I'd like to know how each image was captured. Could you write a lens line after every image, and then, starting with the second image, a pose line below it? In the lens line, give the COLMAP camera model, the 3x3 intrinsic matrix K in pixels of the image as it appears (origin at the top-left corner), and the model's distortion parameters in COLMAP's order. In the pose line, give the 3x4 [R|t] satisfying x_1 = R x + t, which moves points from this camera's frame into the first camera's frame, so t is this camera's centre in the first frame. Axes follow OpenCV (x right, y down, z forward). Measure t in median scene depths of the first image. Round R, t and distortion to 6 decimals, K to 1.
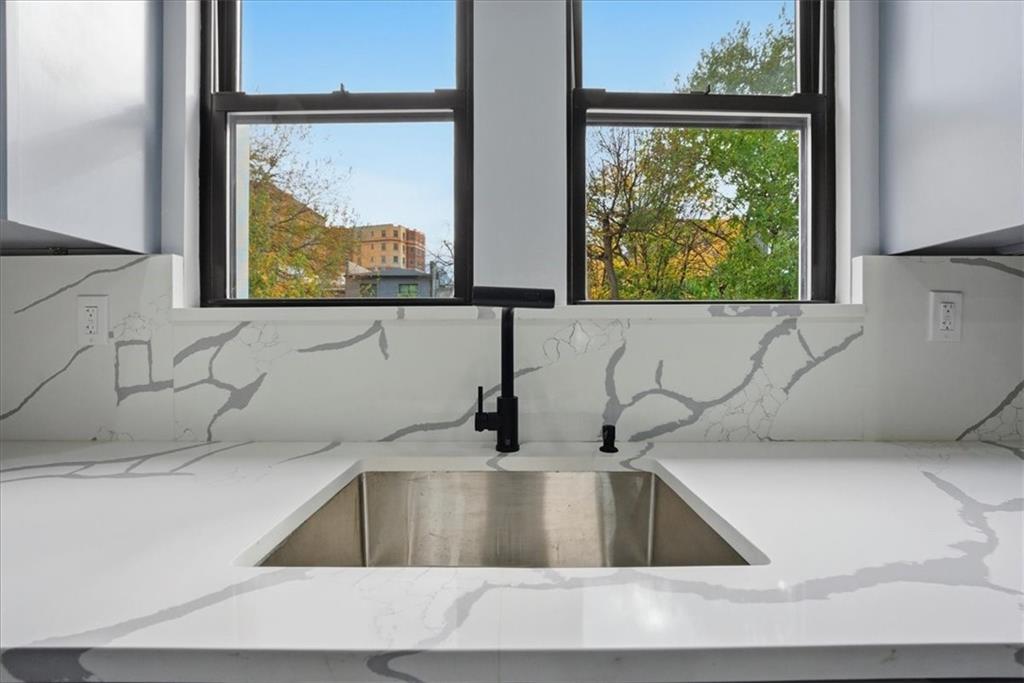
lens RADIAL K [[404.8, 0, 511.1], [0, 404.8, 336.9], [0, 0, 1]] dist [-0.001808, 0.000332]
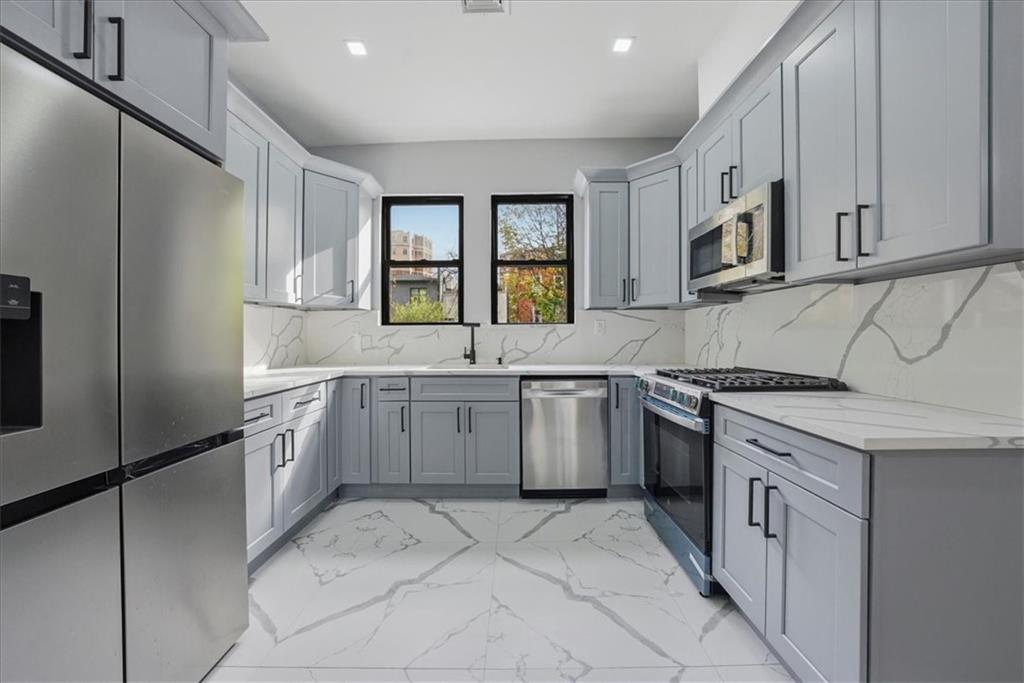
lens RADIAL K [[404.8, 0, 511.1], [0, 404.8, 336.9], [0, 0, 1]] dist [-0.001808, 0.000332]
pose [[0.999925, -0.002572, -0.011967, 0.355424], [0.002662, 0.999968, 0.007513, 0.001646], [0.011947, -0.007544, 0.999900, -2.478813]]
